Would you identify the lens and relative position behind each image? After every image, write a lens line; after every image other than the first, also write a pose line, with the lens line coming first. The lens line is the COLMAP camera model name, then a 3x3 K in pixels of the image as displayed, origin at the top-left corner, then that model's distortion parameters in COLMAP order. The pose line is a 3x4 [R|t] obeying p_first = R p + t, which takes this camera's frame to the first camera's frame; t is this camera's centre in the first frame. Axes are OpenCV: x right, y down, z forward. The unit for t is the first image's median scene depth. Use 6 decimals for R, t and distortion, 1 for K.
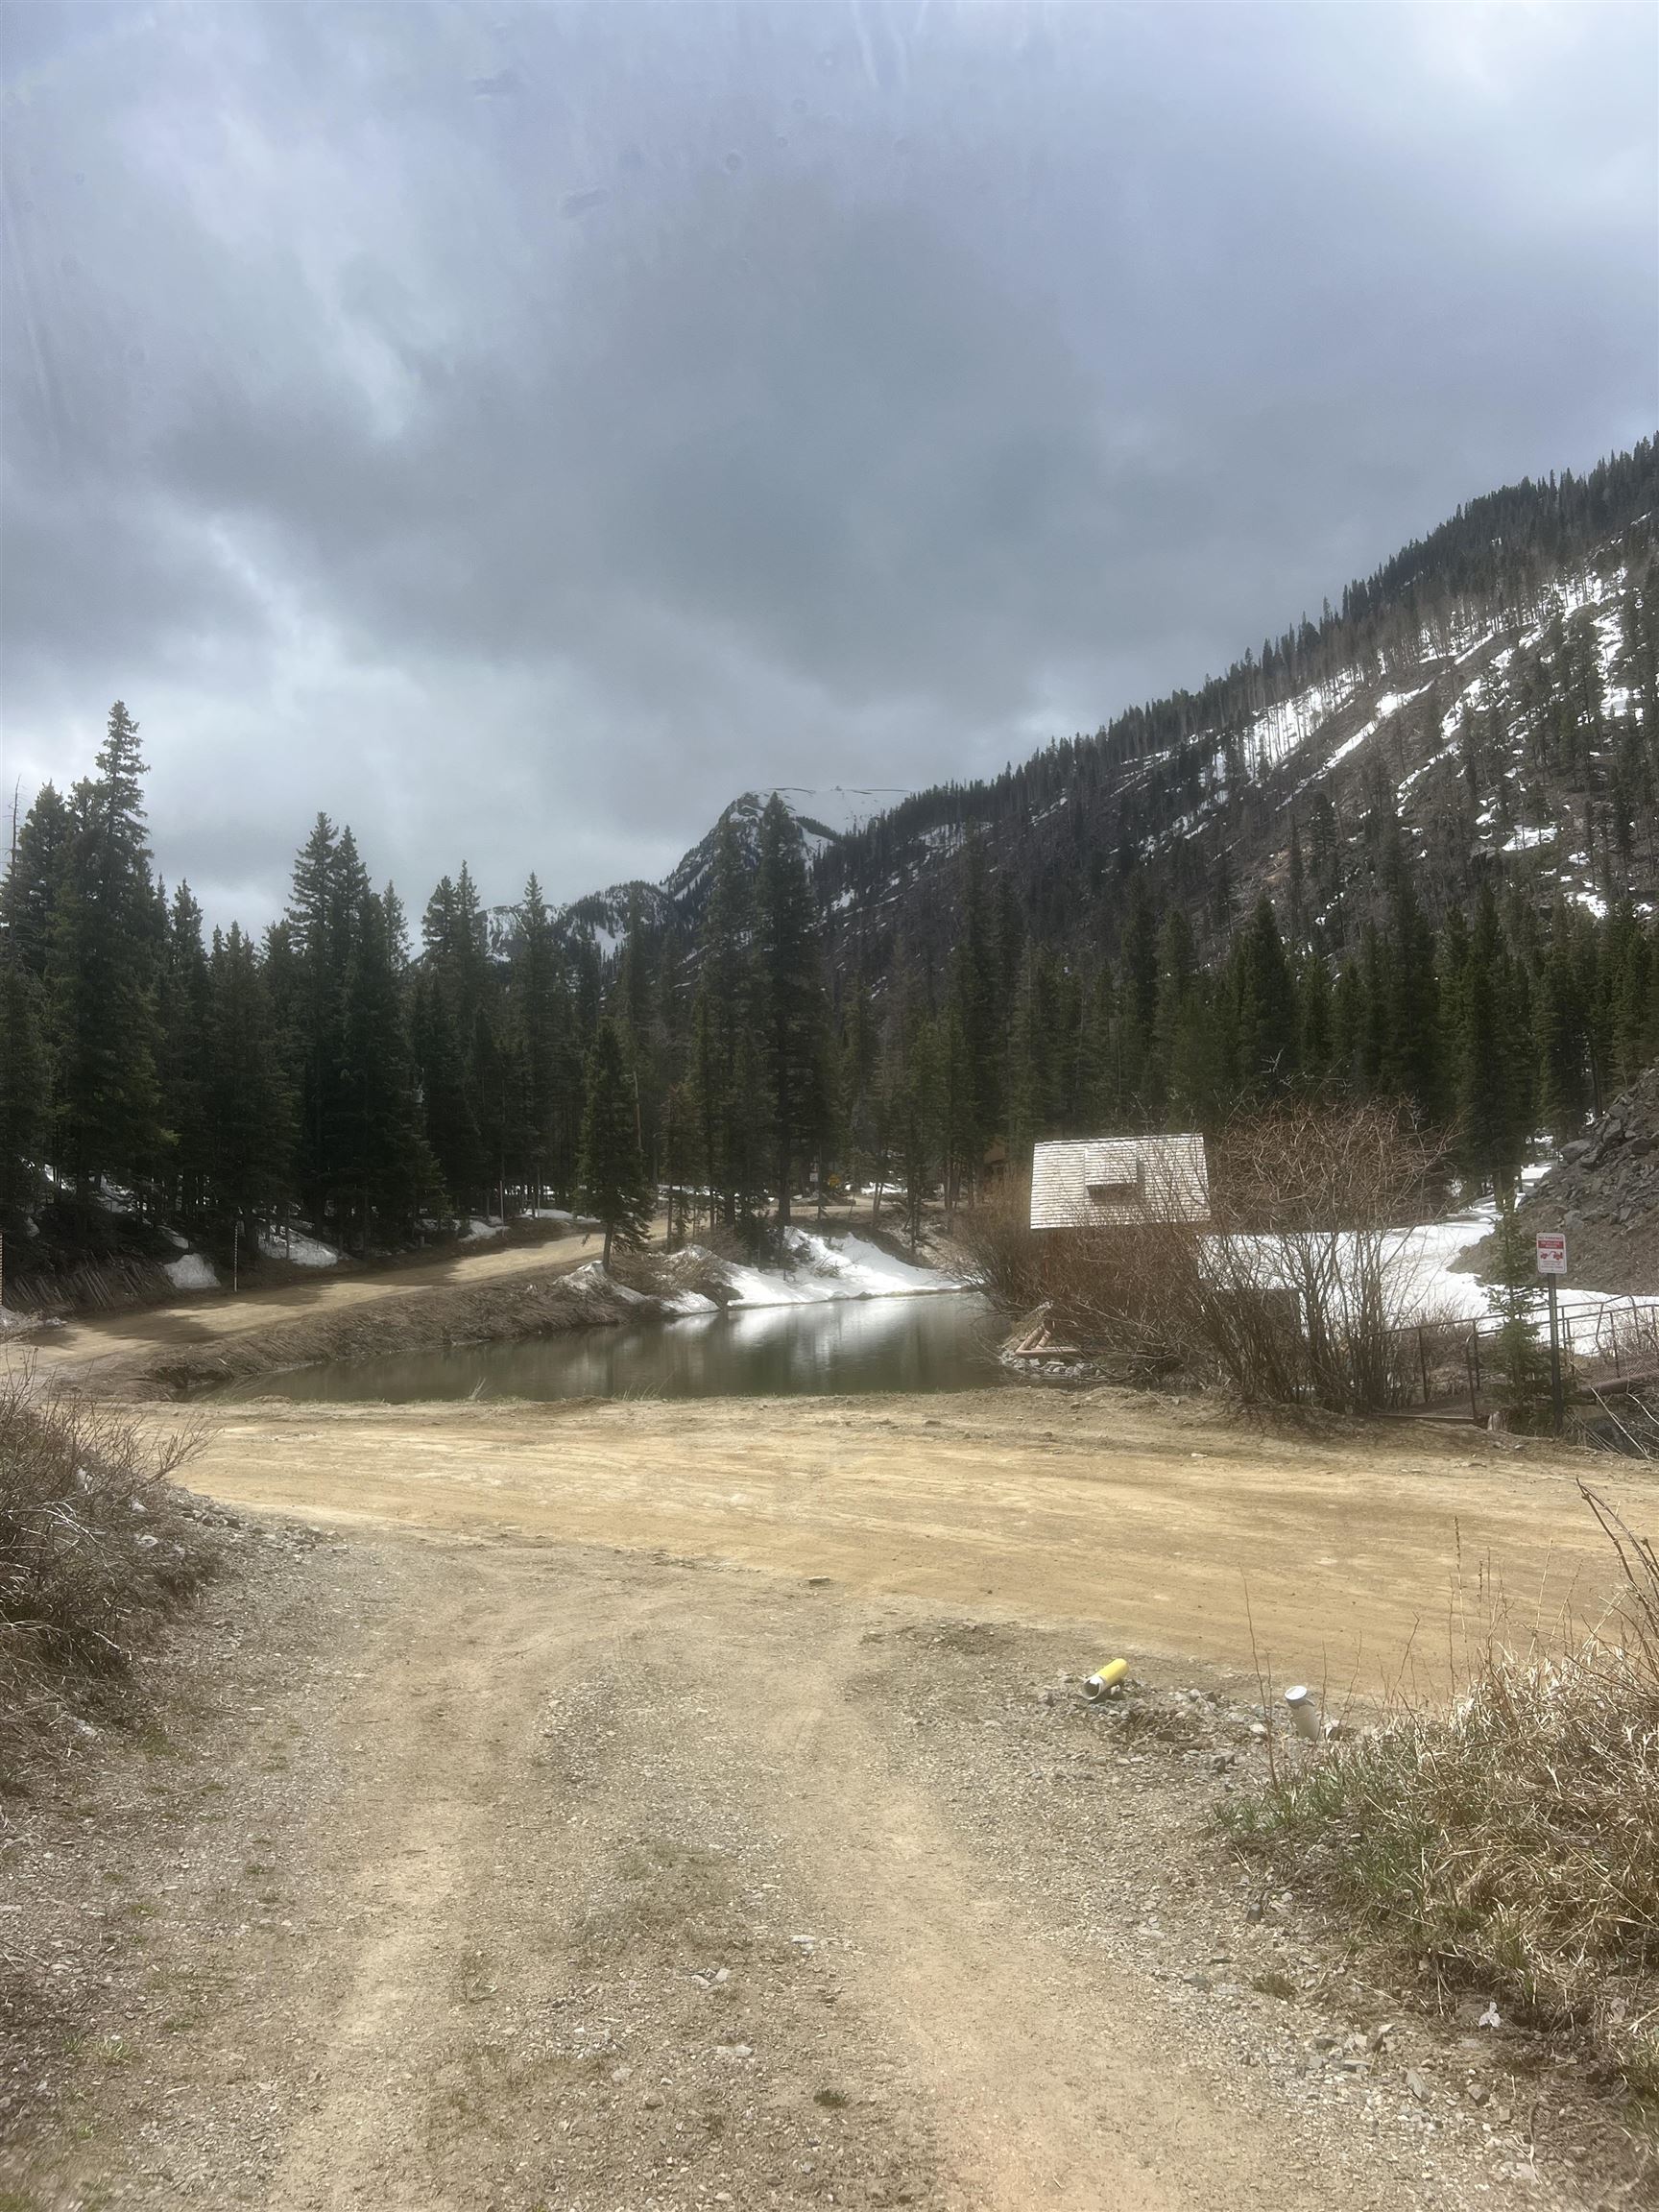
lens RADIAL K [[1653.5, 0, 844.5], [0, 1653.5, 1116.2], [0, 0, 1]] dist [0.051556, -0.061431]
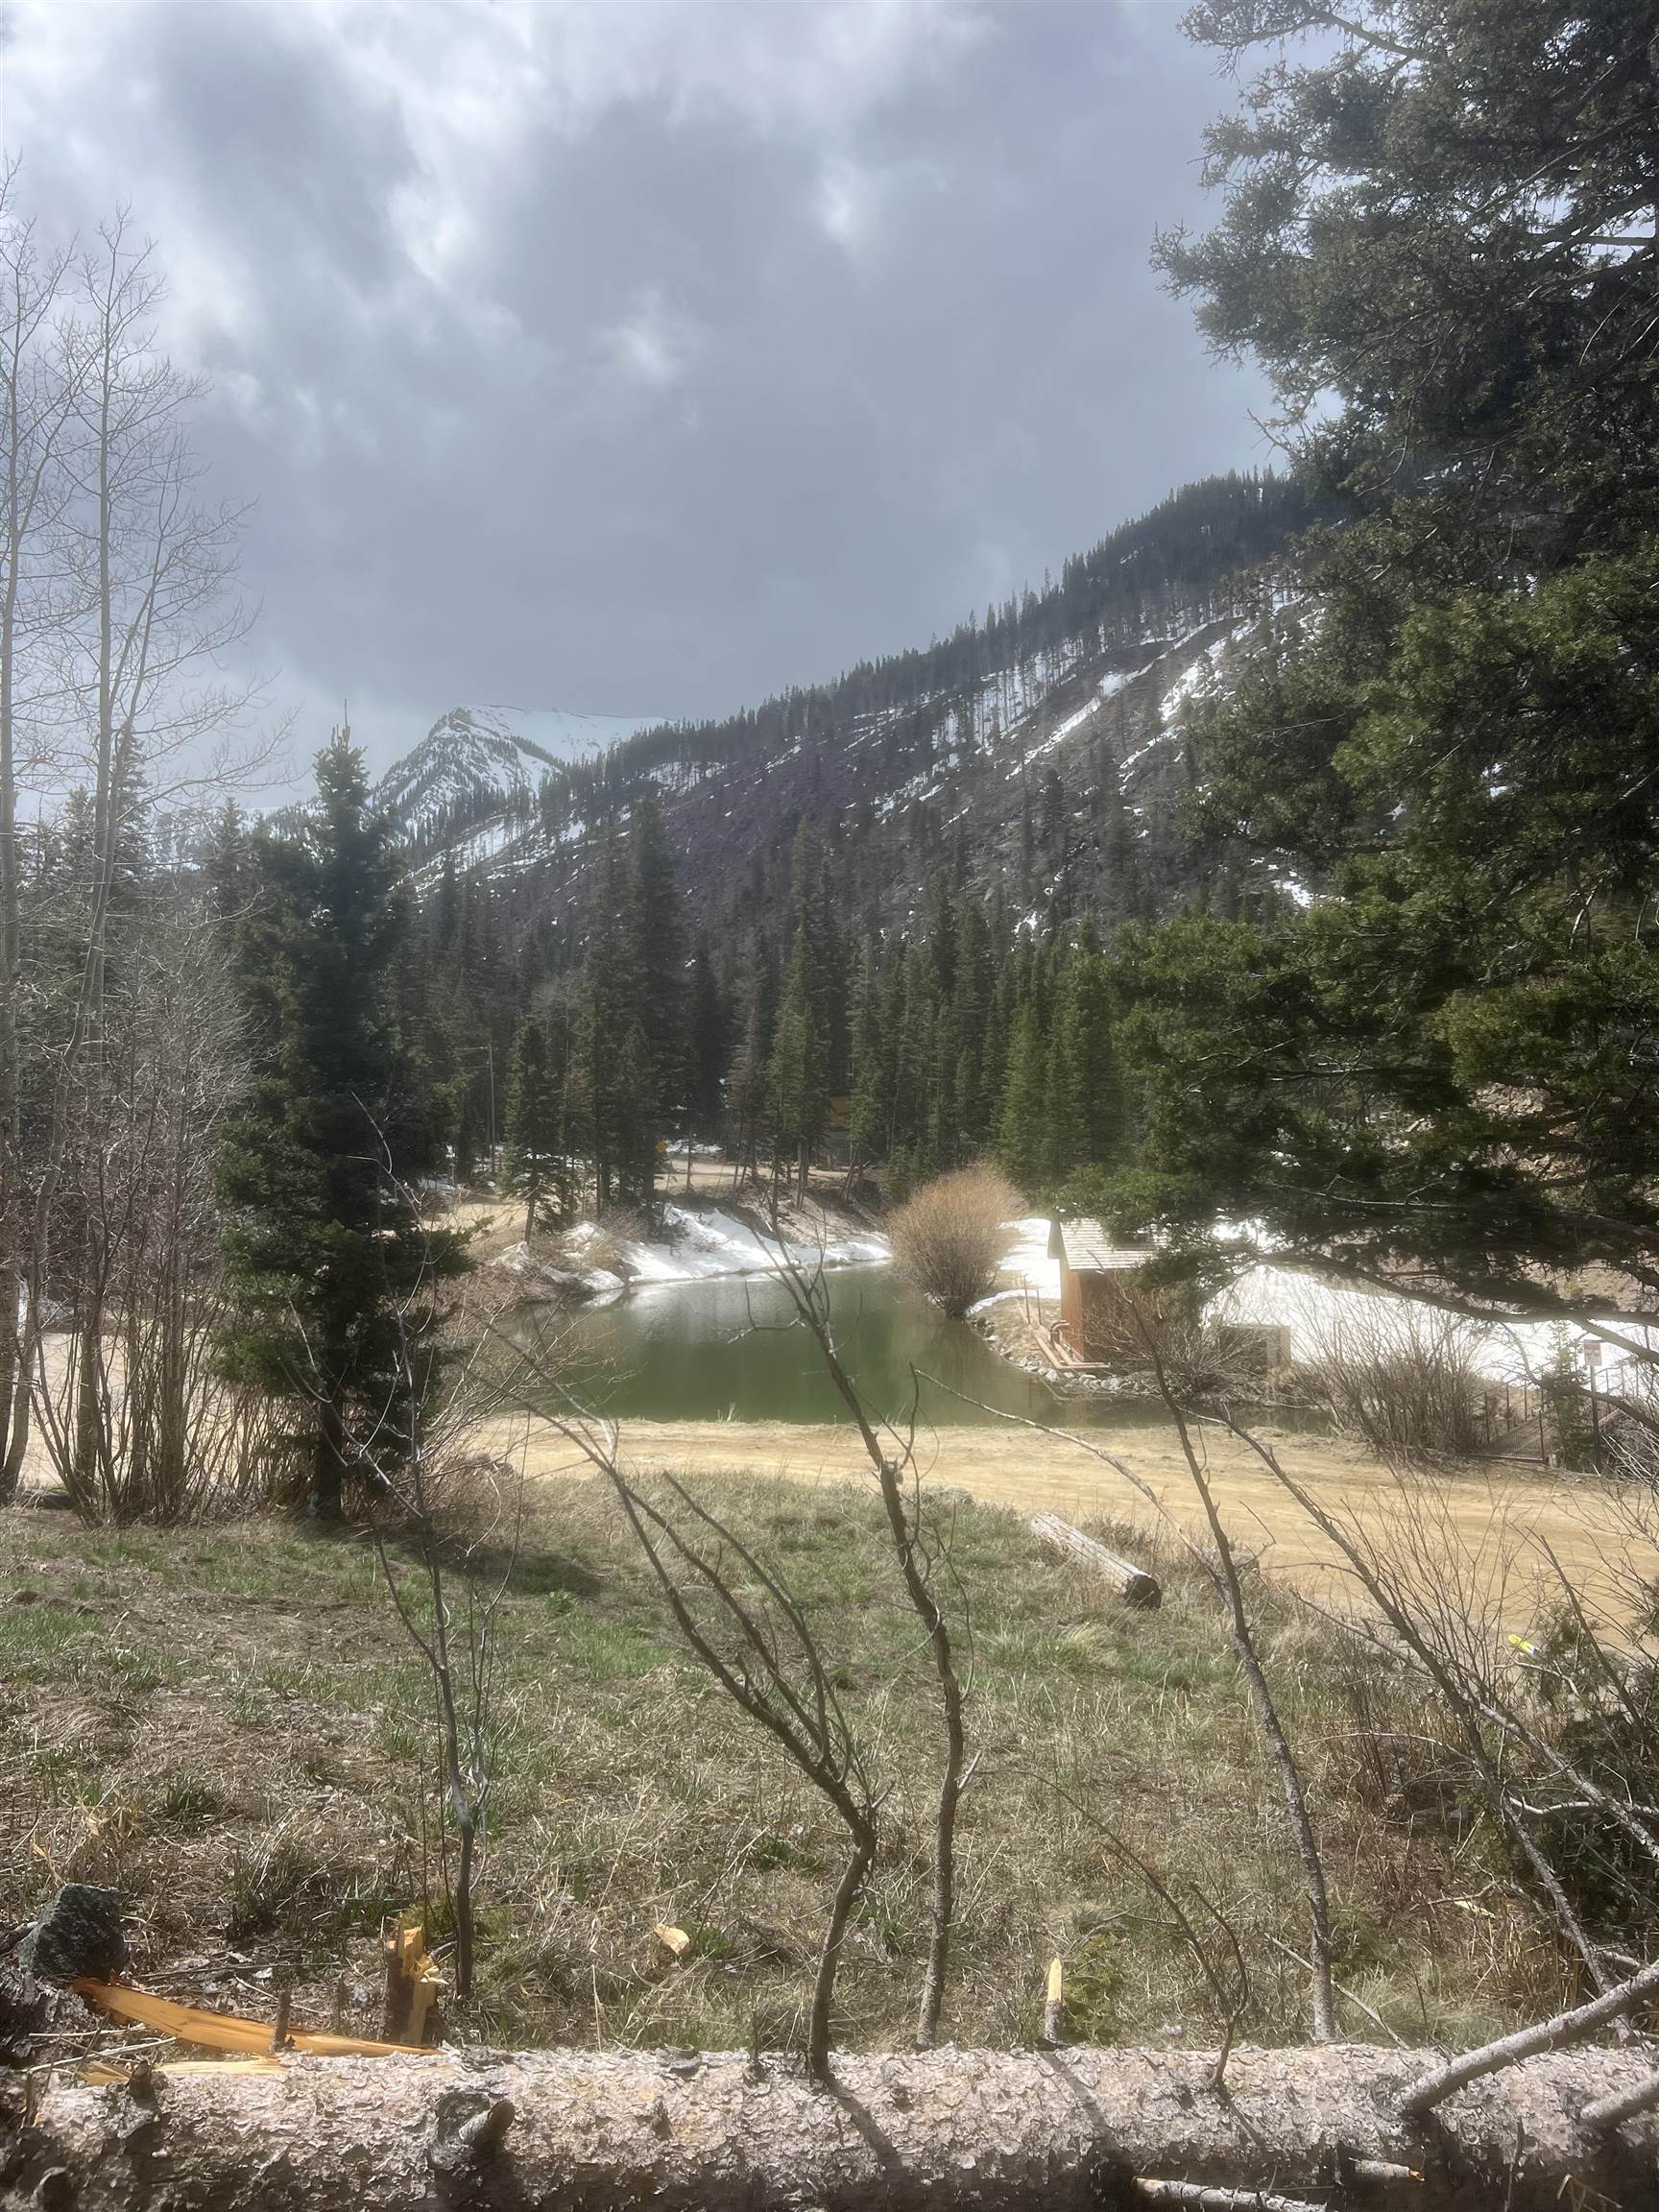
lens RADIAL K [[1653.5, 0, 821.0], [0, 1653.5, 1094.1], [0, 0, 1]] dist [0.051556, -0.061431]
pose [[0.985333, 0.030796, 0.167839, -0.120116], [-0.035664, 0.999024, 0.026067, -0.038175], [-0.166872, -0.031670, 0.985470, -0.089194]]
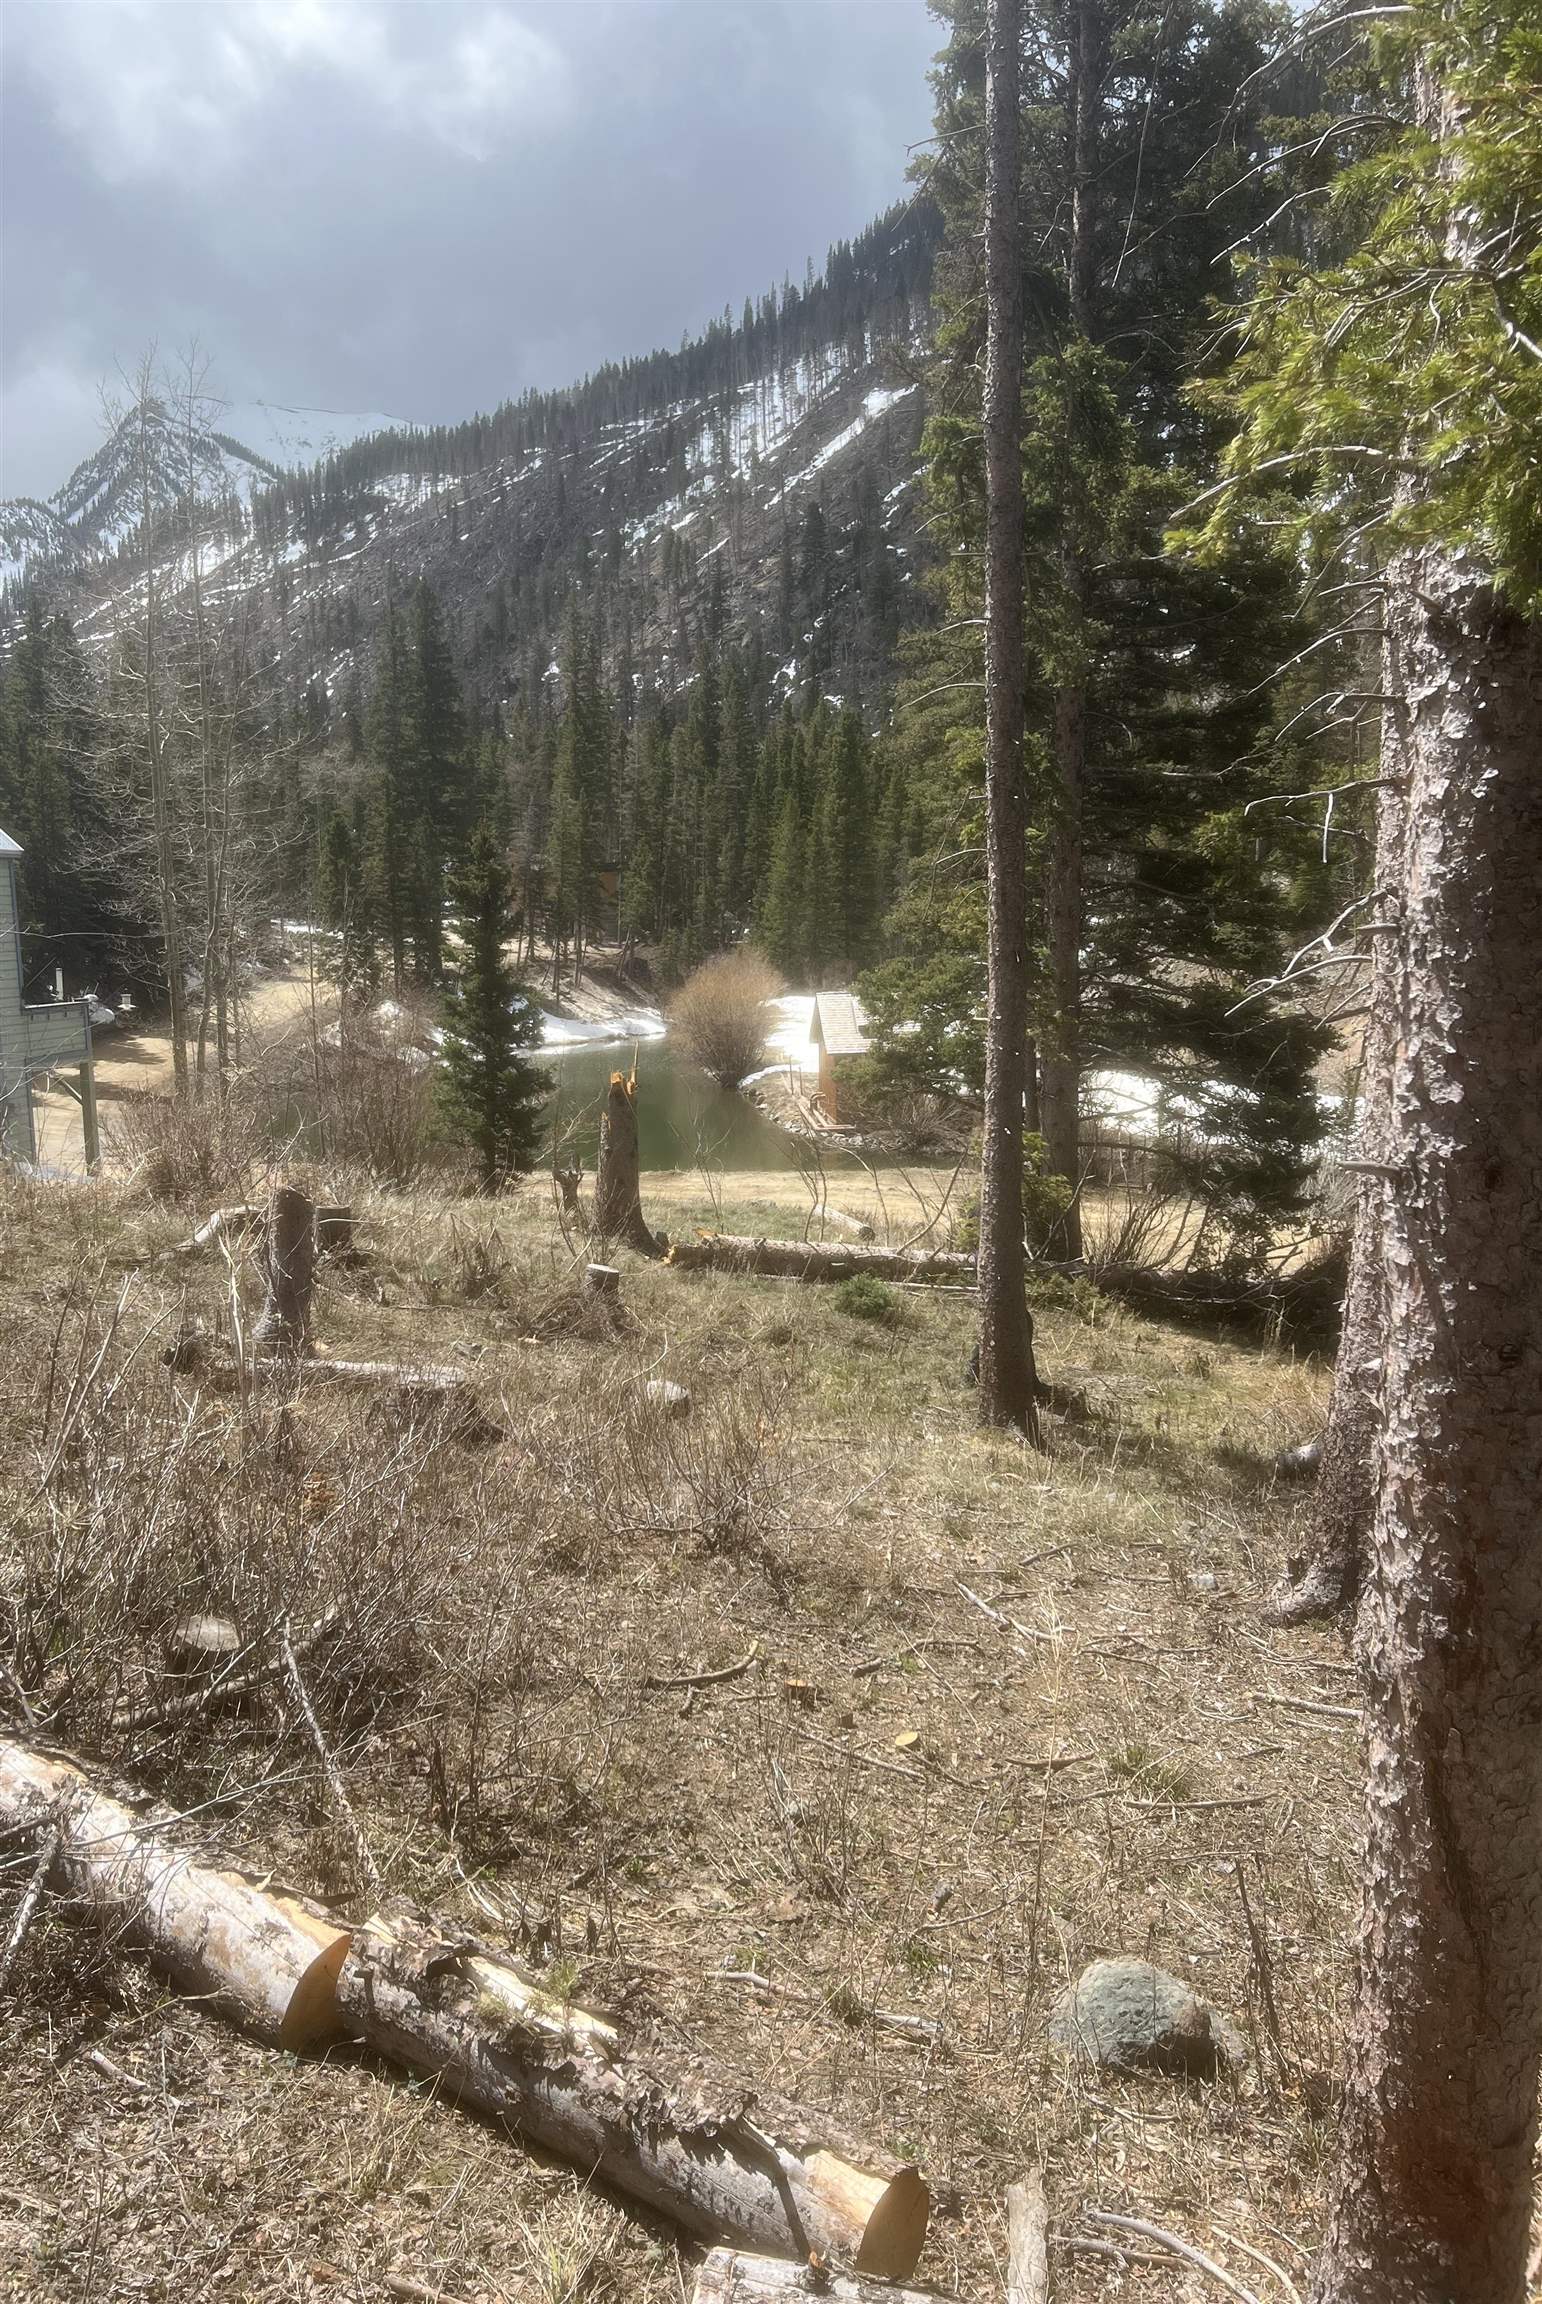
lens RADIAL K [[1739.5, 0, 710.4], [0, 1739.5, 1170.5], [0, 0, 1]] dist [0.001399, -0.006621]
pose [[0.967613, -0.012015, 0.252151, -0.174478], [-0.042416, 0.976928, 0.209317, -0.070006], [-0.248848, -0.213233, 0.944778, -0.245678]]
